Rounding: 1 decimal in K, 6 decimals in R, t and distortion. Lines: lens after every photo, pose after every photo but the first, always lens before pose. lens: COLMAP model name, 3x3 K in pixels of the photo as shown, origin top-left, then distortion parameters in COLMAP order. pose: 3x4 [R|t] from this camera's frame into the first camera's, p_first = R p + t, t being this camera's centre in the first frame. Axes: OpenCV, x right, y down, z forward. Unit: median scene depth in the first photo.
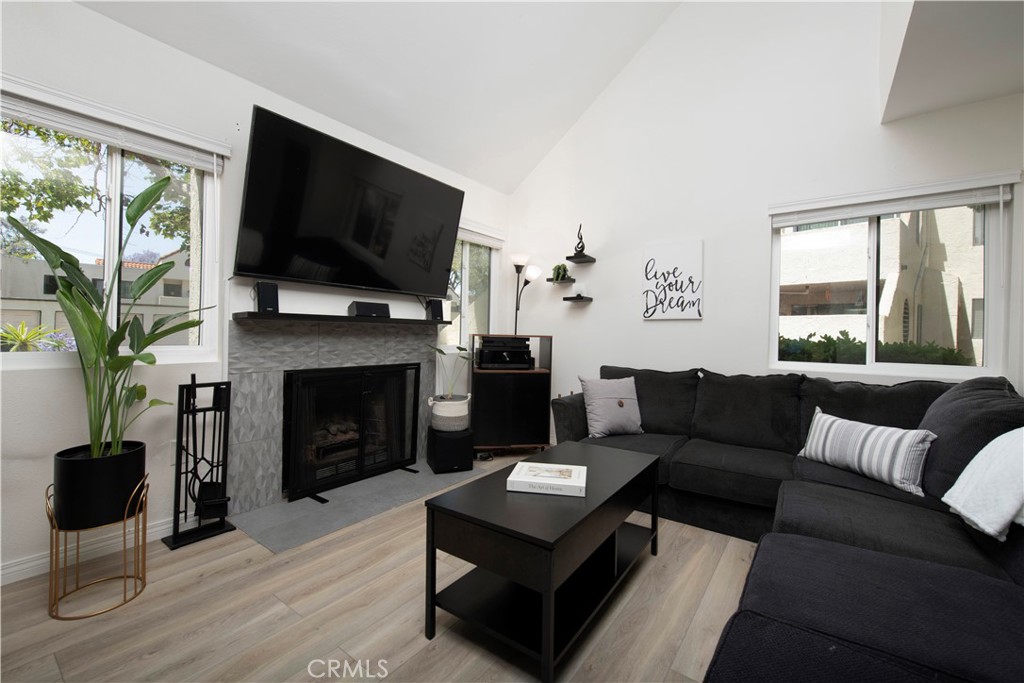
lens RADIAL K [[417.0, 0, 509.2], [0, 417.0, 342.4], [0, 0, 1]] dist [0.000704, -0.000106]
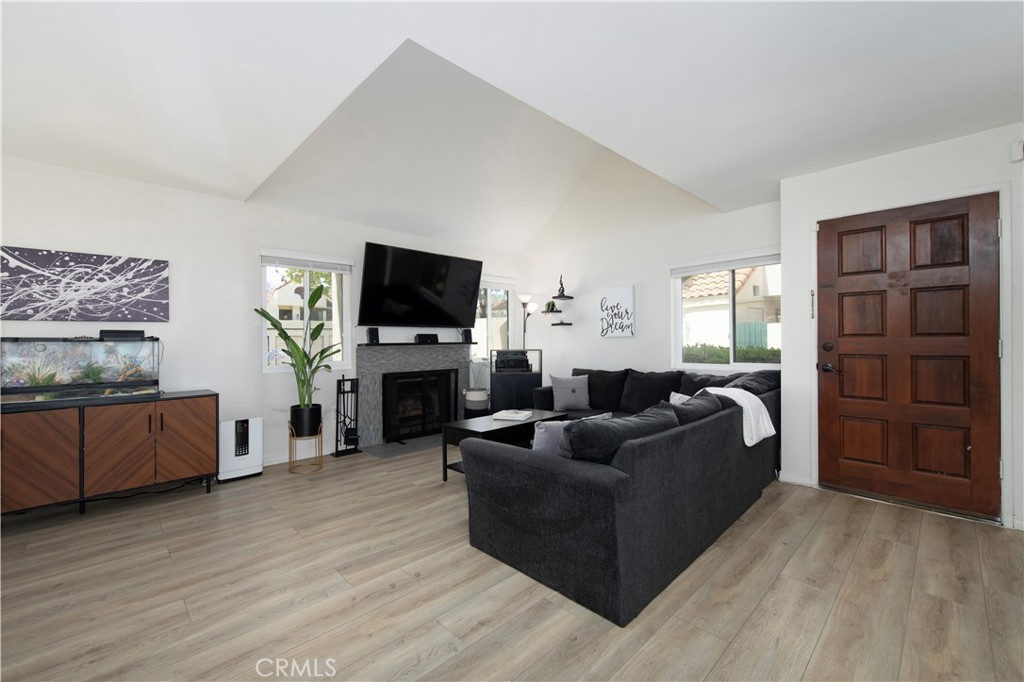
lens RADIAL K [[417.0, 0, 509.2], [0, 417.0, 341.9], [0, 0, 1]] dist [0.000704, -0.000106]
pose [[0.984467, -0.027937, -0.173331, 0.274843], [0.024078, 0.999414, -0.024331, -0.010044], [0.173909, 0.019780, 0.984563, -0.590576]]
